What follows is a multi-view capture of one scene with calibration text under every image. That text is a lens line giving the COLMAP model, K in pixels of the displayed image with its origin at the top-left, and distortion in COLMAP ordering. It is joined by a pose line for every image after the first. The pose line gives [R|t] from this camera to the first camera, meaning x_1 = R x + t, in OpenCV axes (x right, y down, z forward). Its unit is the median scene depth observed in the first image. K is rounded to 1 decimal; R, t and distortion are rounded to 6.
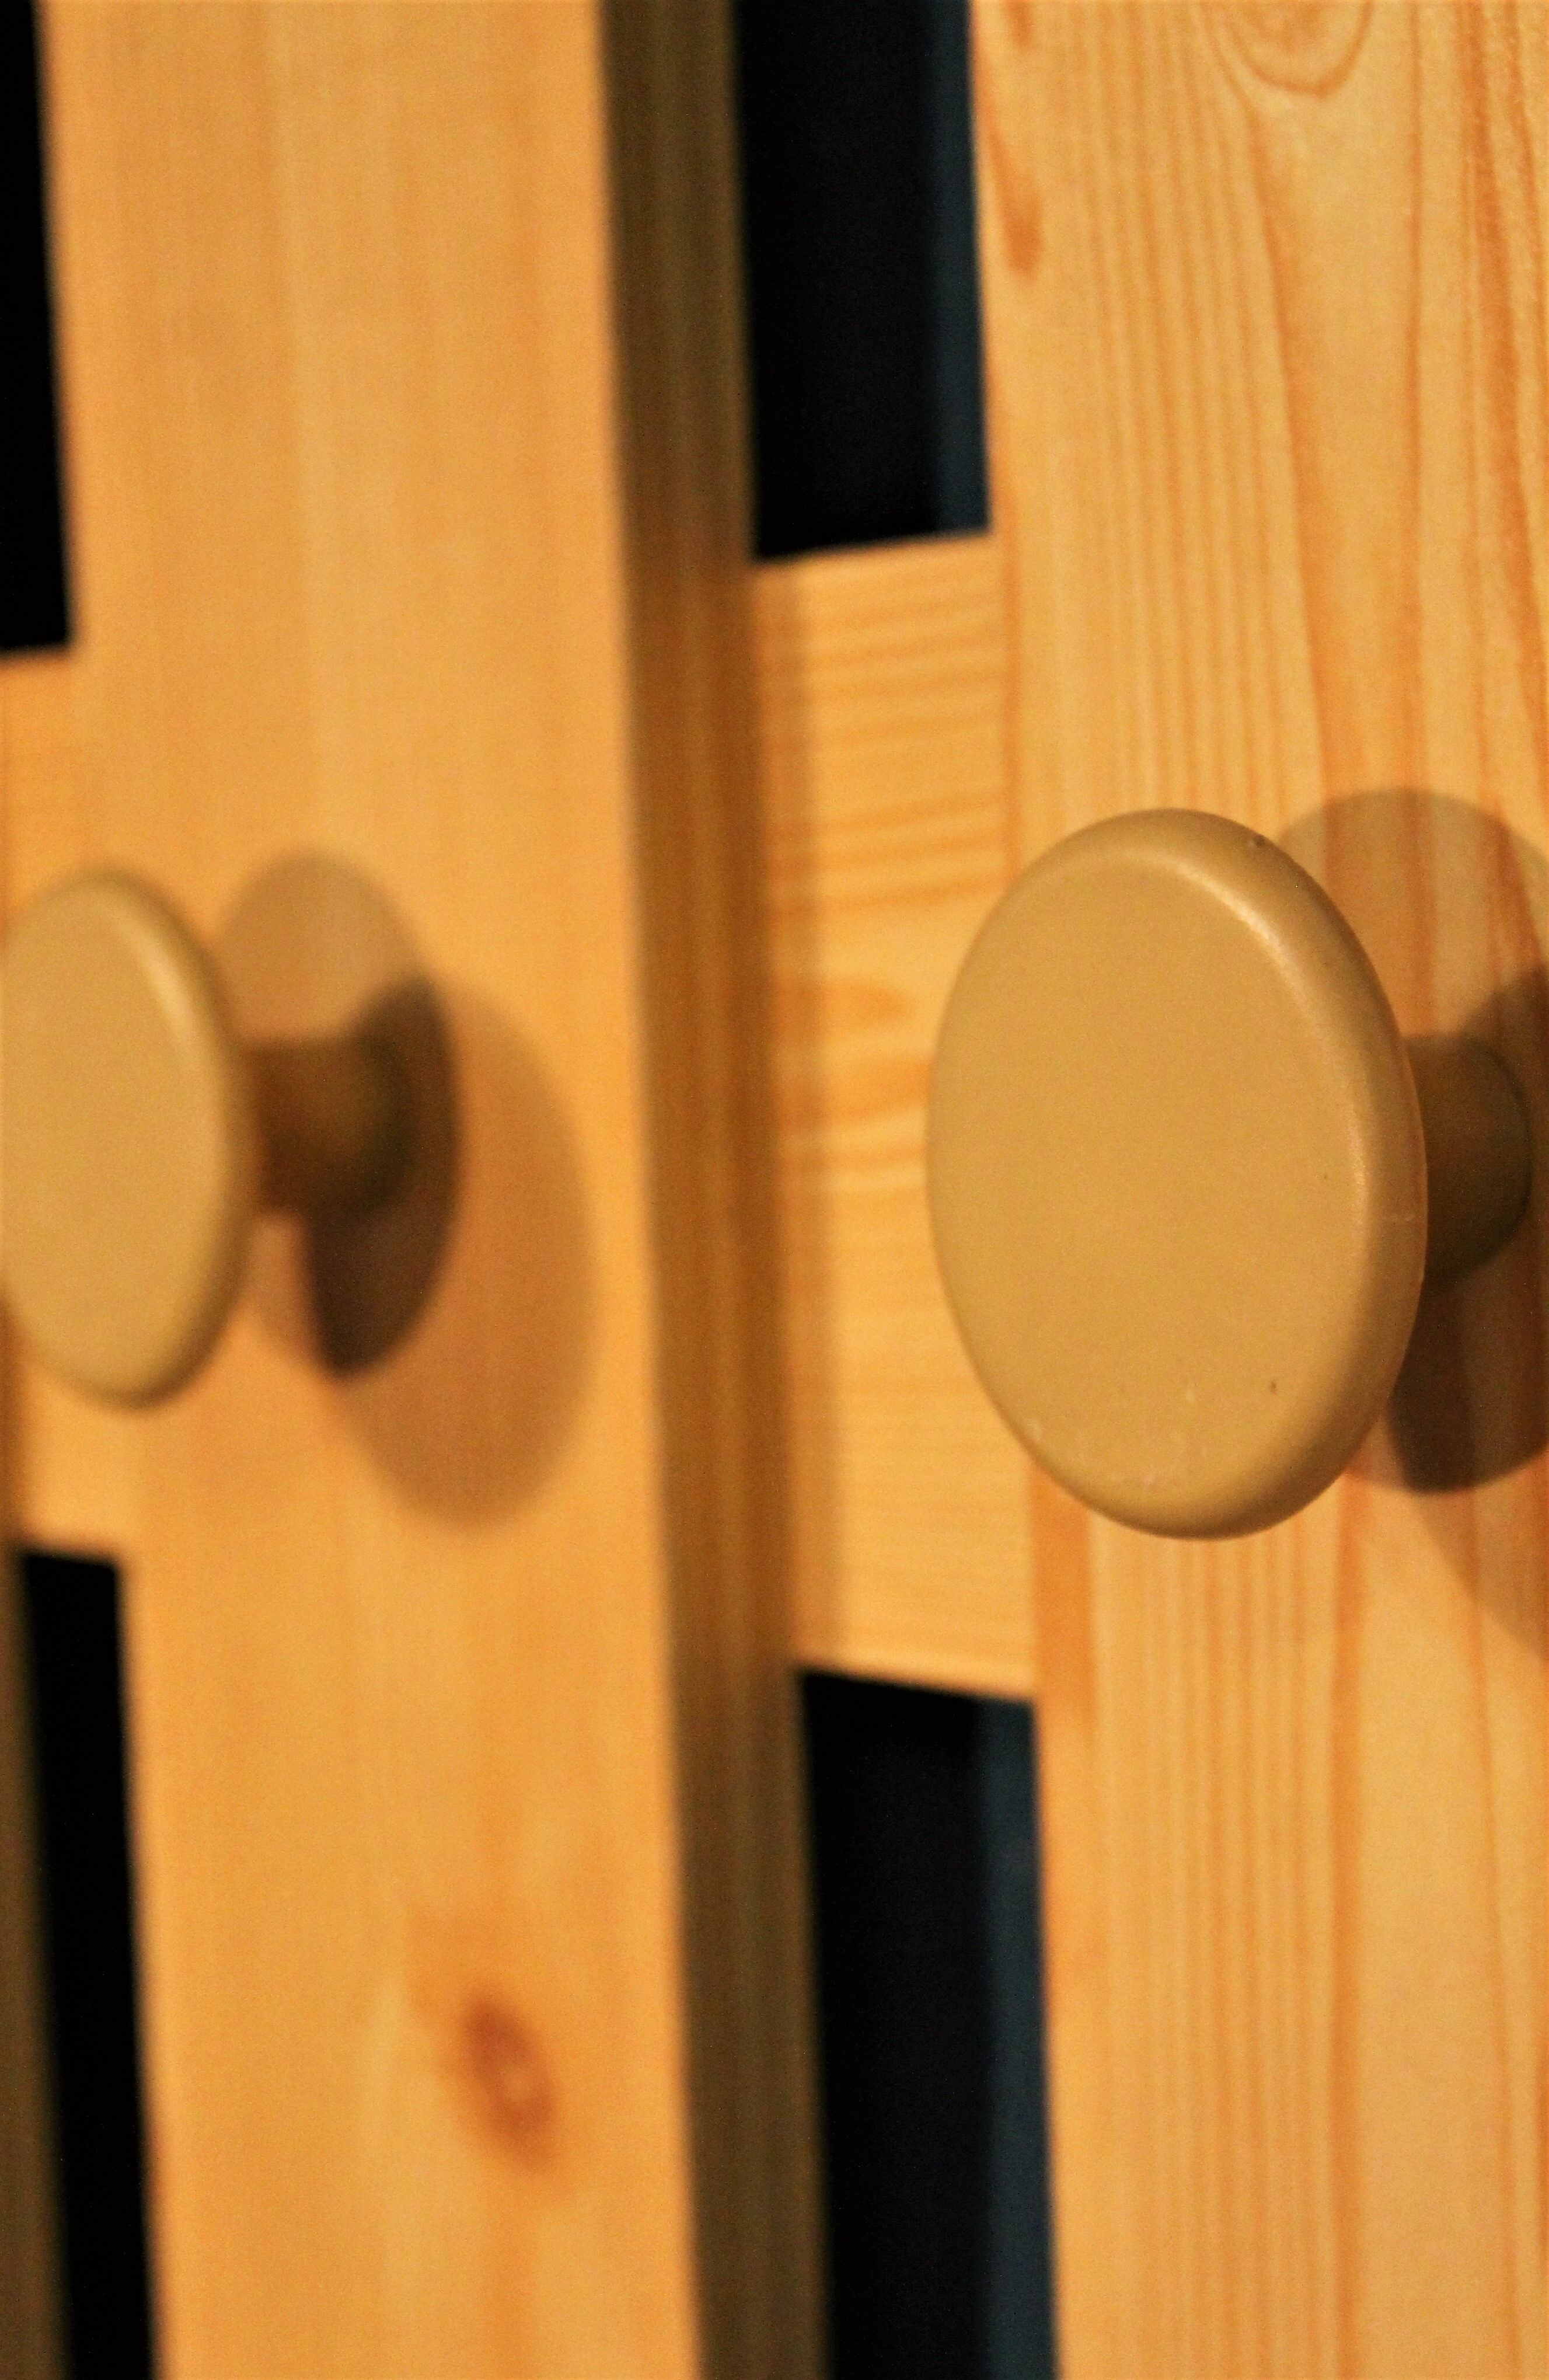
lens RADIAL K [[5220.5, 0, 775.2], [0, 5220.5, 1189.0], [0, 0, 1]] dist [0.129308, 0.000000]
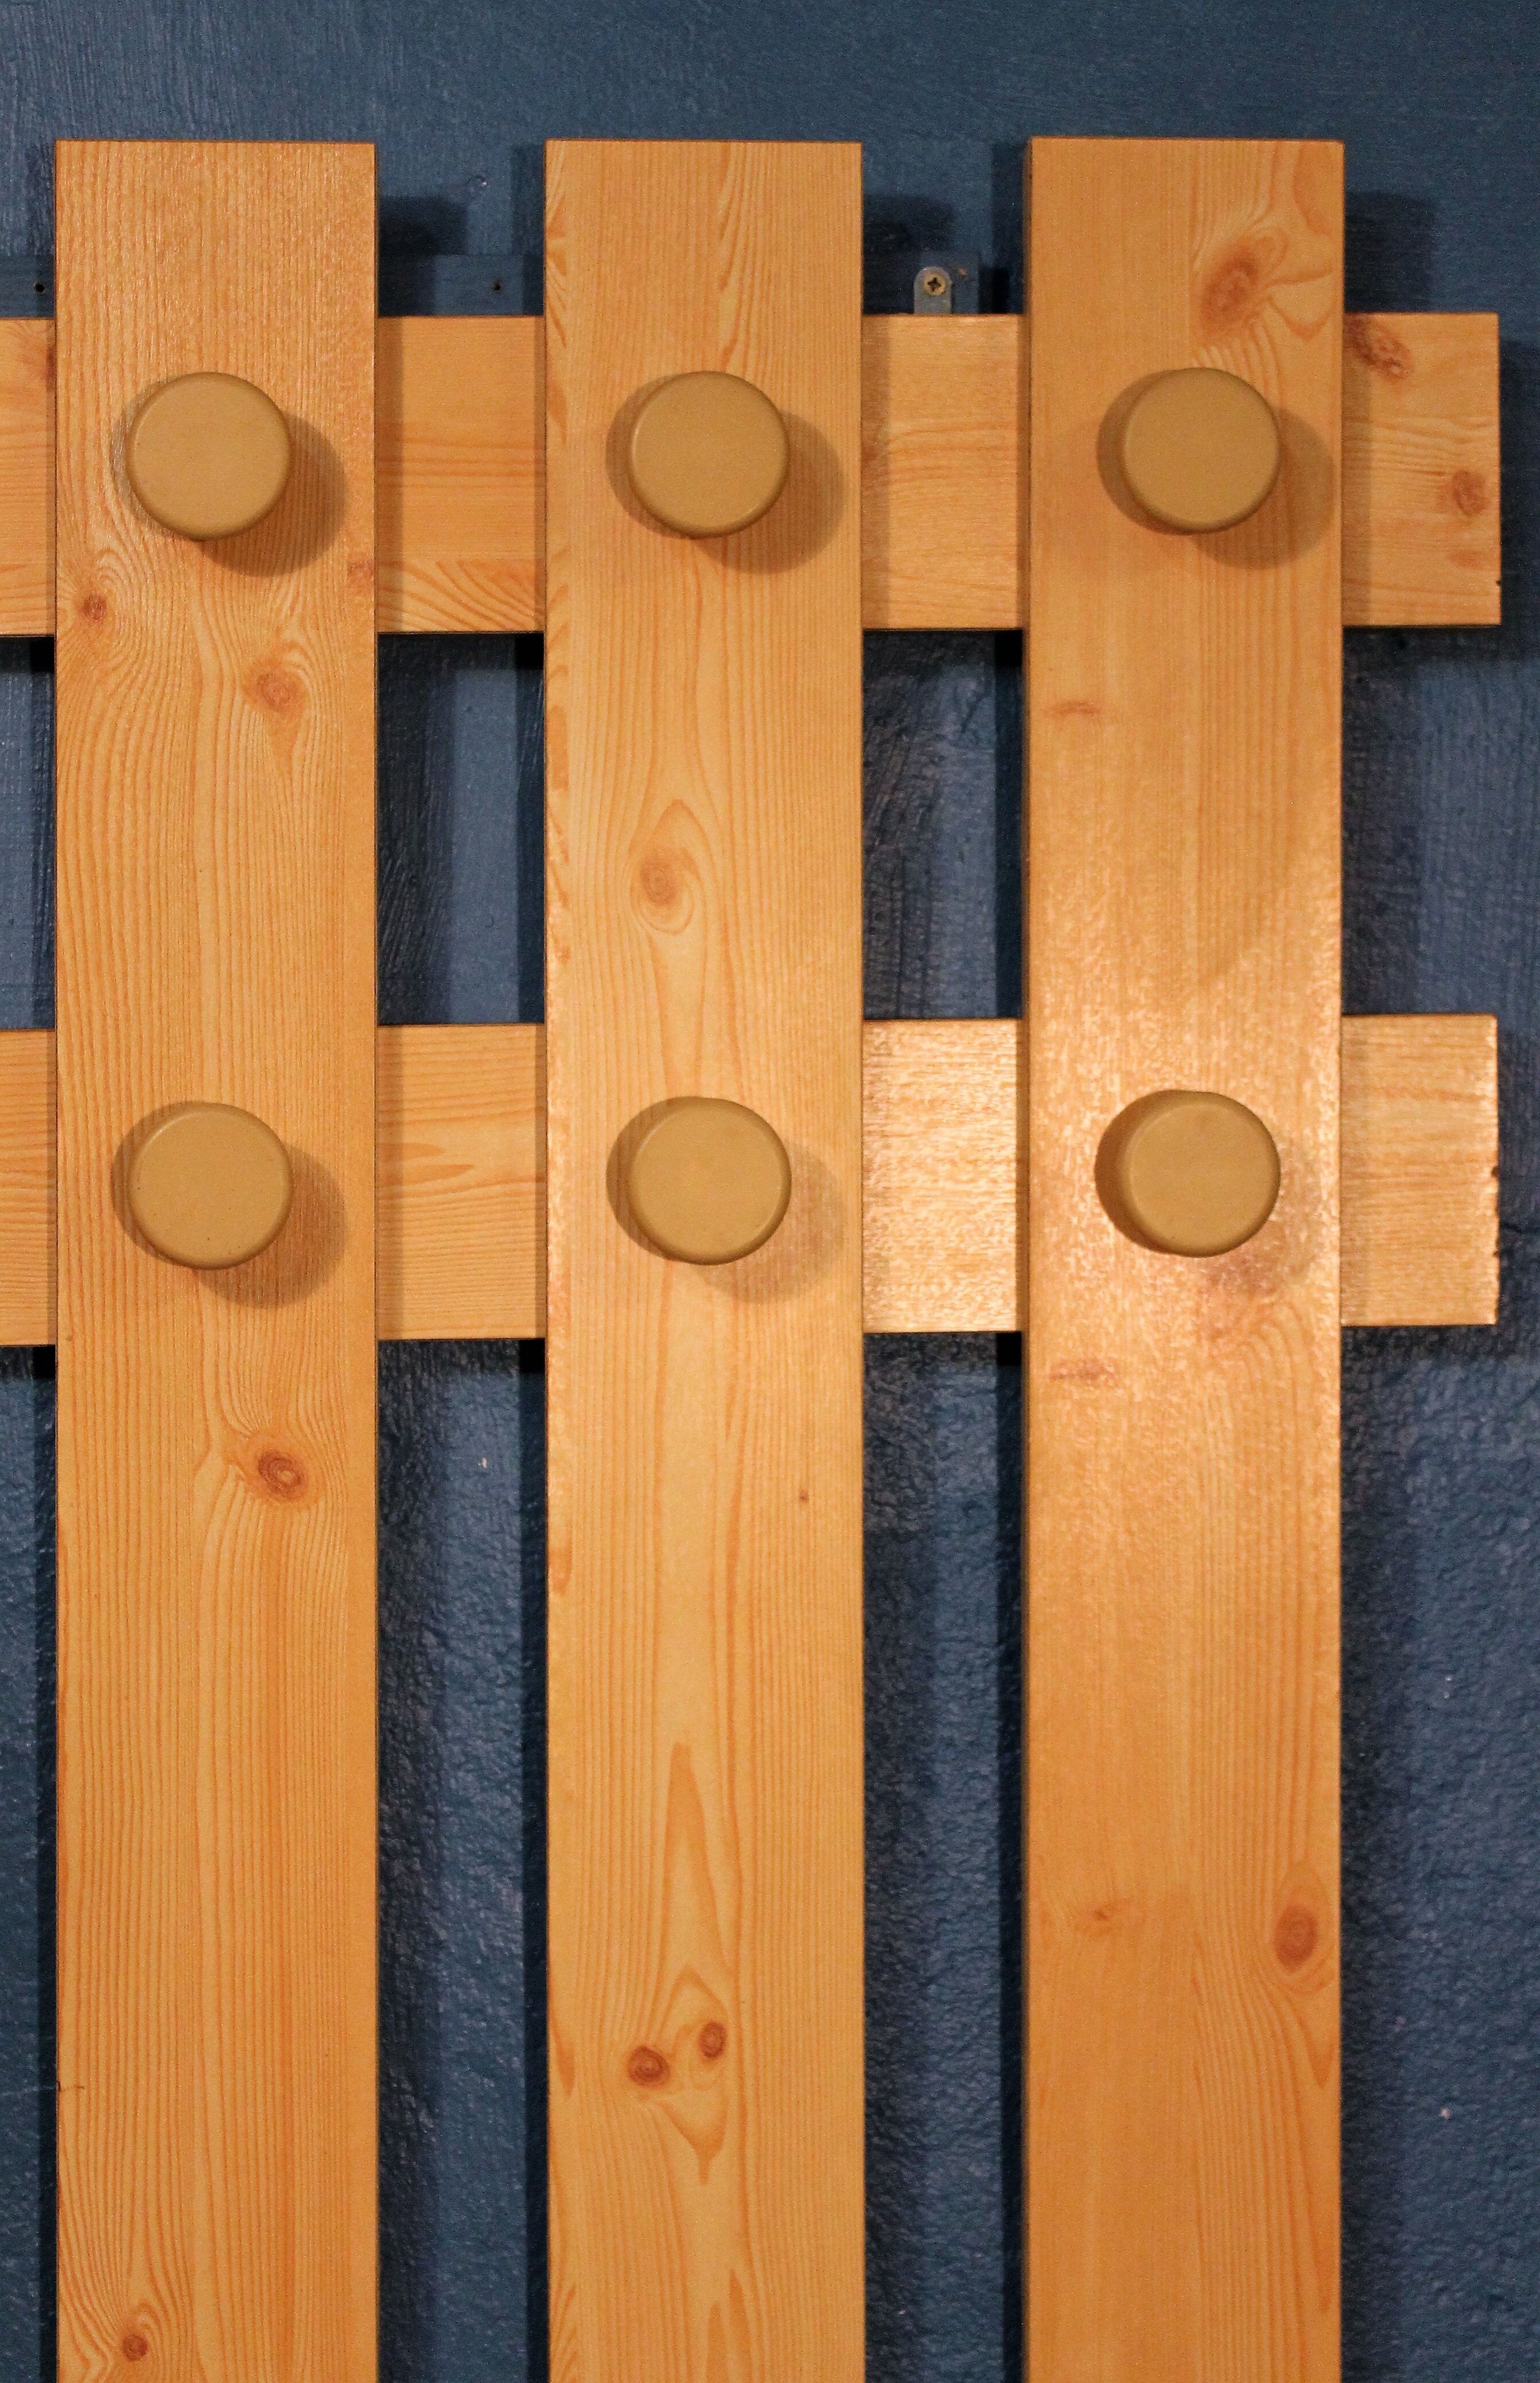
lens RADIAL K [[4378.6, 0, 730.0], [0, 4378.6, 1158.9], [0, 0, 1]] dist [0.008942, 0.000000]
pose [[0.549891, 0.030180, 0.834691, -2.795288], [0.038637, 0.997358, -0.061516, 0.192491], [-0.834342, 0.066077, 0.547272, -0.960855]]
